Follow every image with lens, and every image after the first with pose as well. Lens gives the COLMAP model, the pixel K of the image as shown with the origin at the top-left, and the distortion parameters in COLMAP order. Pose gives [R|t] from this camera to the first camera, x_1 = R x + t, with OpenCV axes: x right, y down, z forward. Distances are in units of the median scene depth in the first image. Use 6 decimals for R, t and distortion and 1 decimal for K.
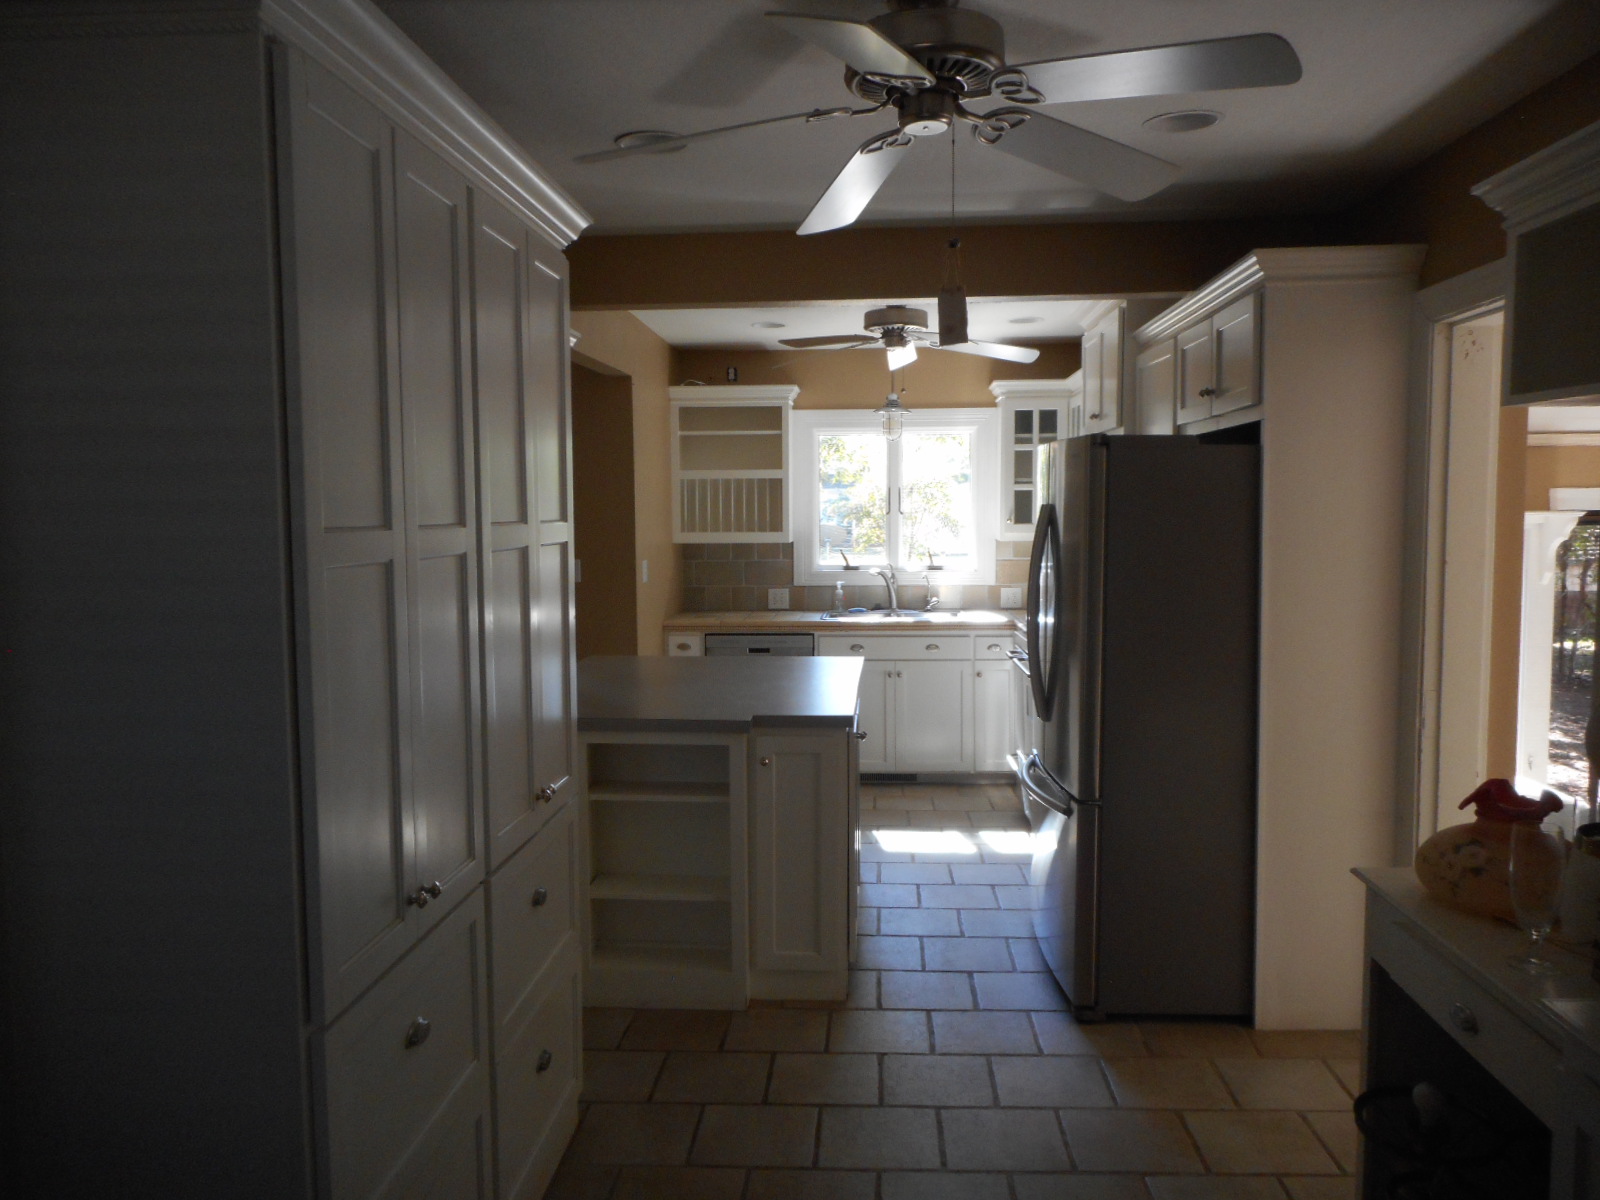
lens RADIAL K [[1206.5, 0, 798.0], [0, 1206.5, 604.2], [0, 0, 1]] dist [-0.008941, -0.004245]
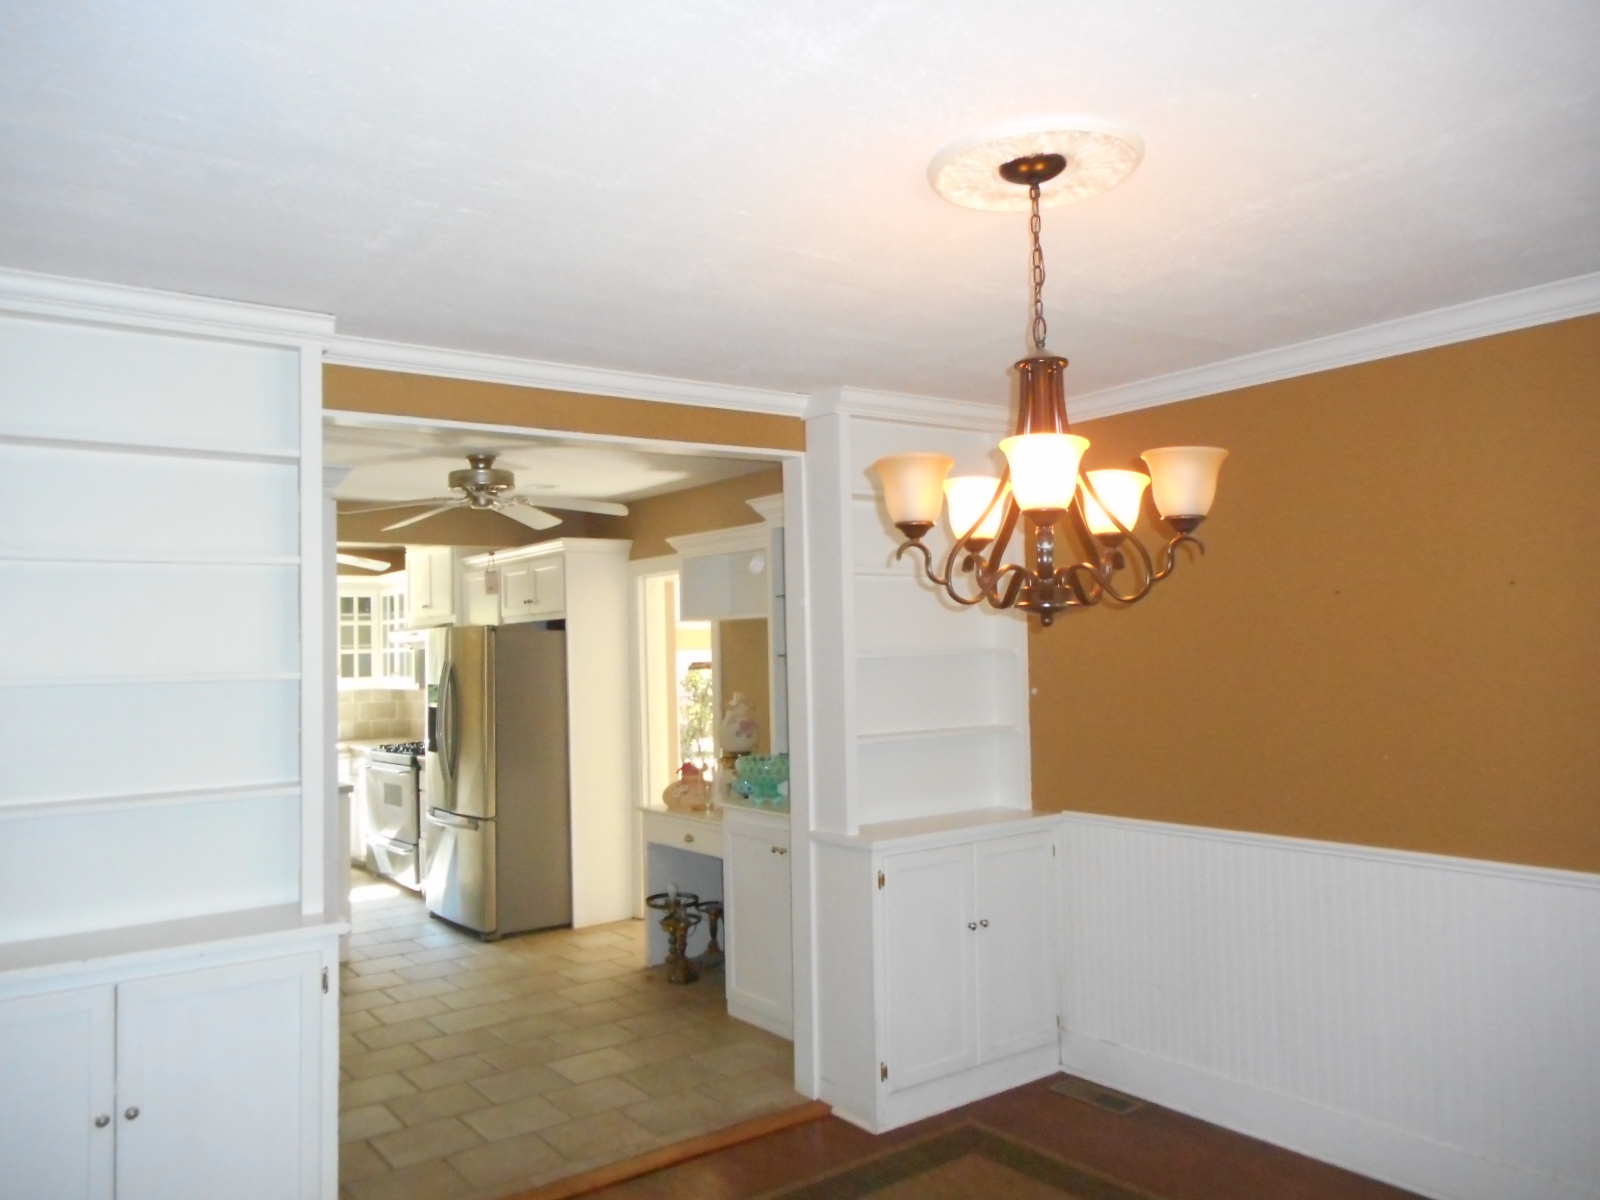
lens RADIAL K [[1206.5, 0, 799.9], [0, 1206.5, 600.0], [0, 0, 1]] dist [-0.008941, -0.004245]
pose [[0.764821, 0.024120, 0.643791, -0.320313], [0.064760, 0.991359, -0.114076, 0.038247], [-0.640980, 0.128940, 0.756650, -0.409631]]
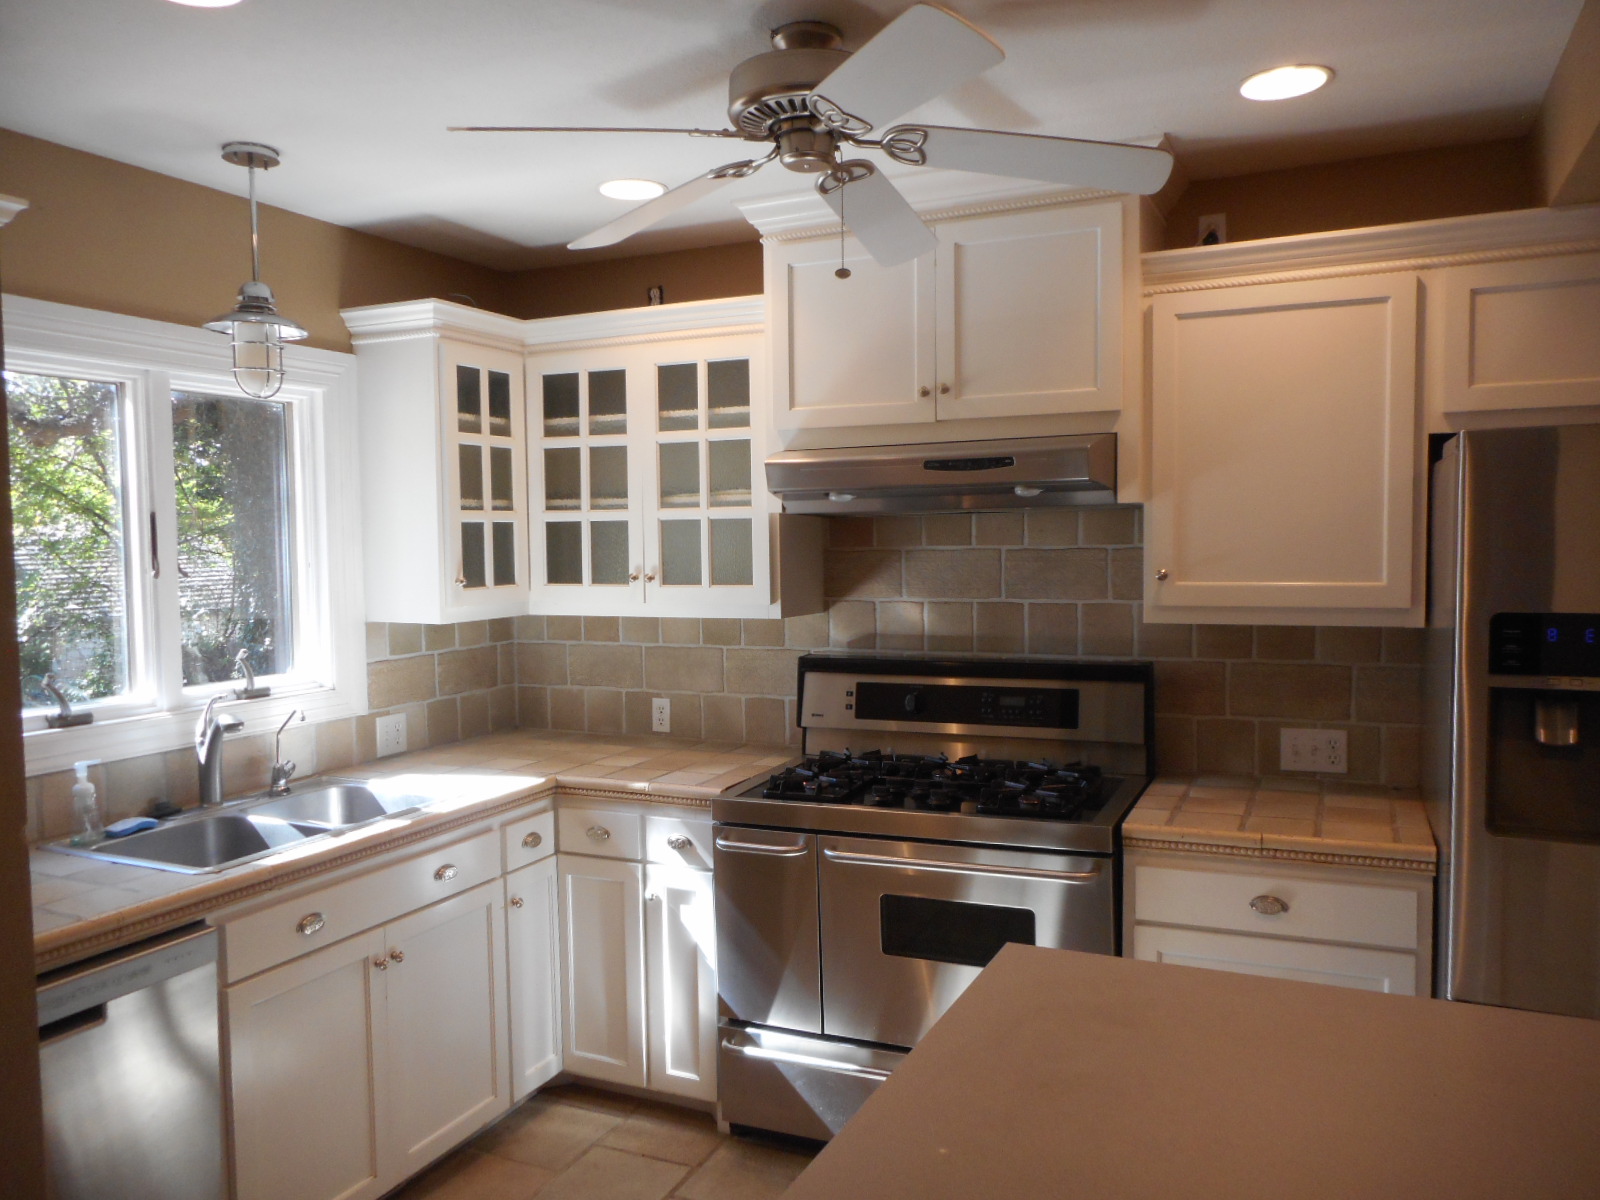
lens RADIAL K [[1206.5, 0, 801.2], [0, 1206.5, 601.0], [0, 0, 1]] dist [-0.008941, -0.004245]
pose [[0.340780, -0.041398, 0.939231, -0.255967], [0.087492, 0.996091, 0.012160, -0.056965], [-0.936063, 0.078031, 0.343070, 0.715681]]
